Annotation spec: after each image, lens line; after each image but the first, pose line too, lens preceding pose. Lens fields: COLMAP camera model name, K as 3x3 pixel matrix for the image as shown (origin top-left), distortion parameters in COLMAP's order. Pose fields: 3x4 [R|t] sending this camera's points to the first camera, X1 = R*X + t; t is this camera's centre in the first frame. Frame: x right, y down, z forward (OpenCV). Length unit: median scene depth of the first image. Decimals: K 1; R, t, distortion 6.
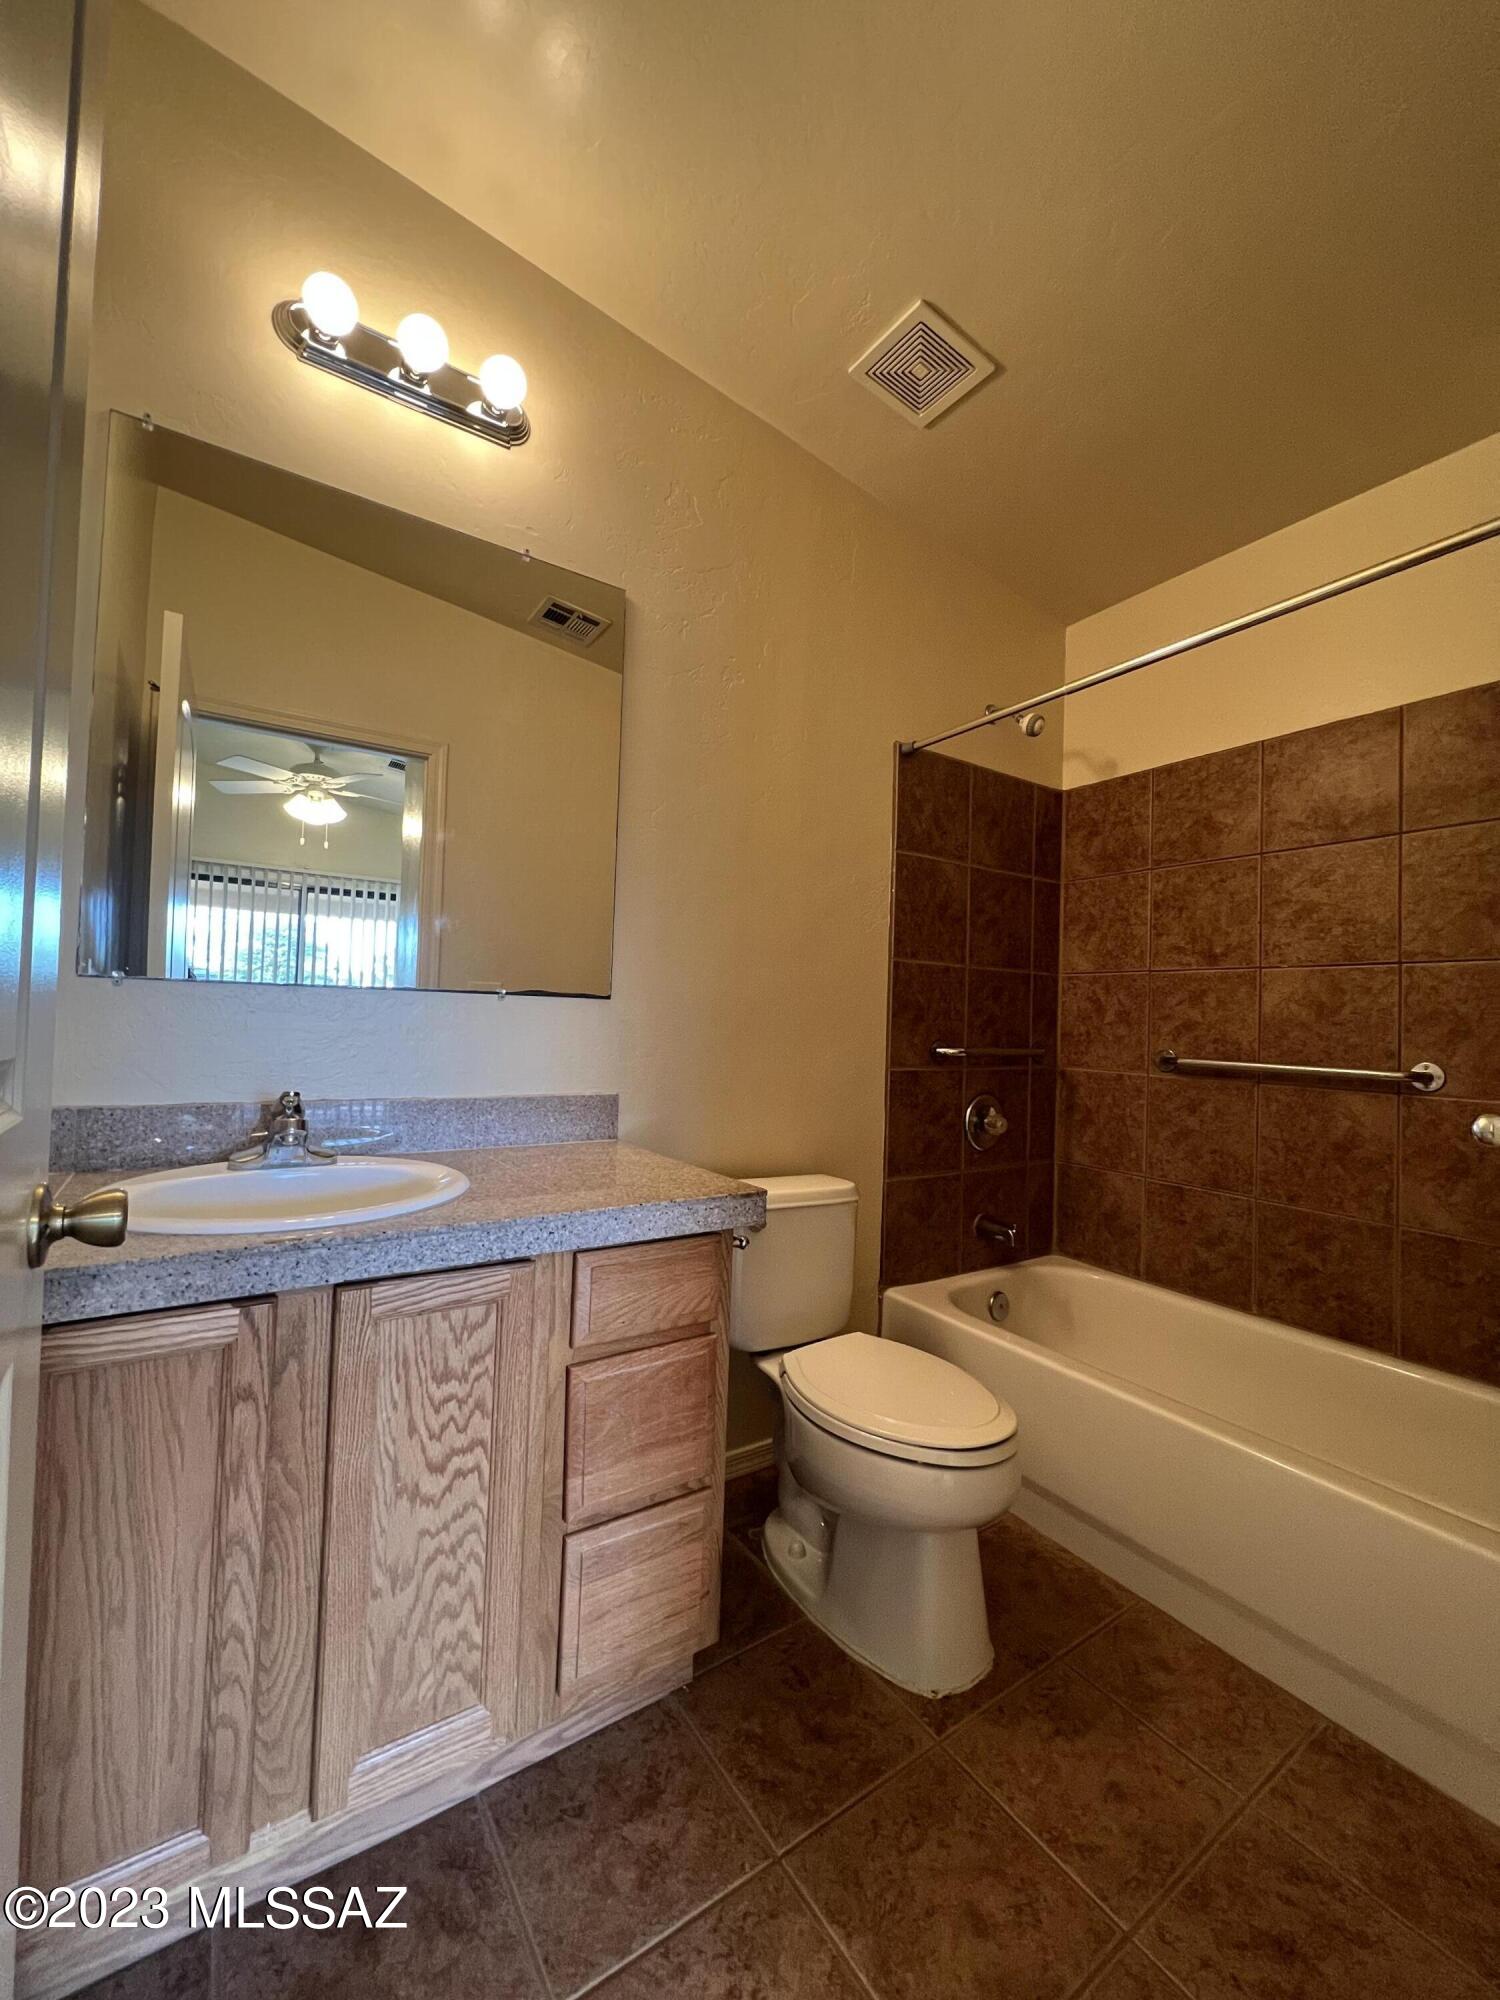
lens RADIAL K [[796.6, 0, 755.8], [0, 796.6, 997.3], [0, 0, 1]] dist [-0.002431, 0.000679]
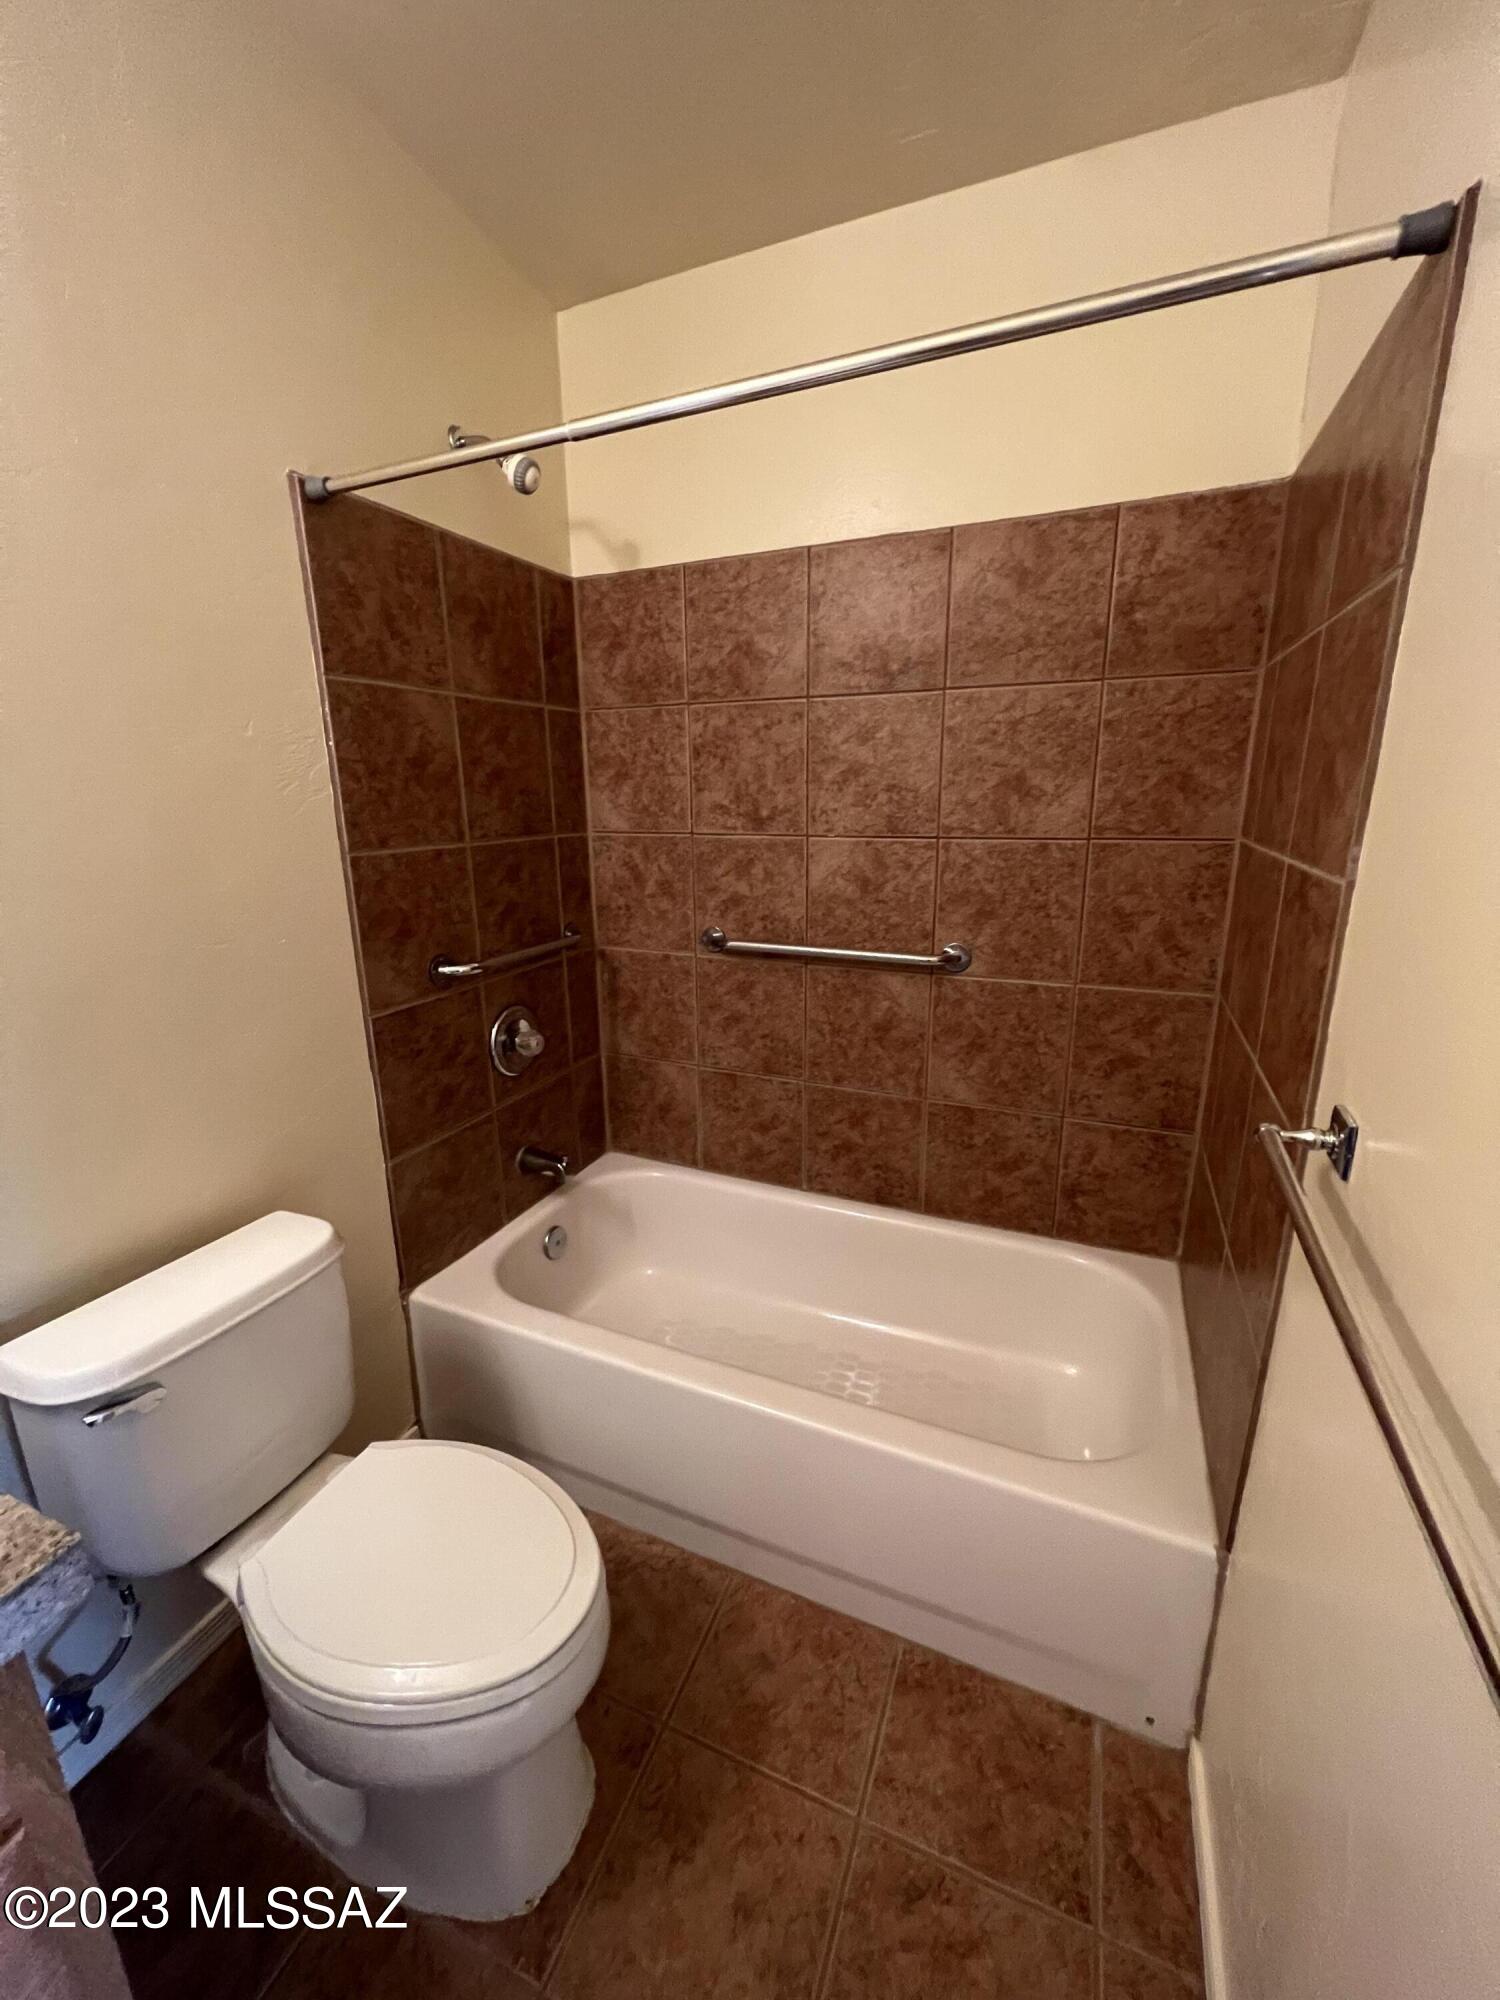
lens RADIAL K [[796.4, 0, 753.1], [0, 796.4, 995.6], [0, 0, 1]] dist [-0.003296, 0.001078]
pose [[0.841032, -0.174698, 0.512001, 0.095887], [0.022012, 0.956691, 0.290272, -0.117275], [-0.540537, -0.232858, 0.808453, 0.263215]]
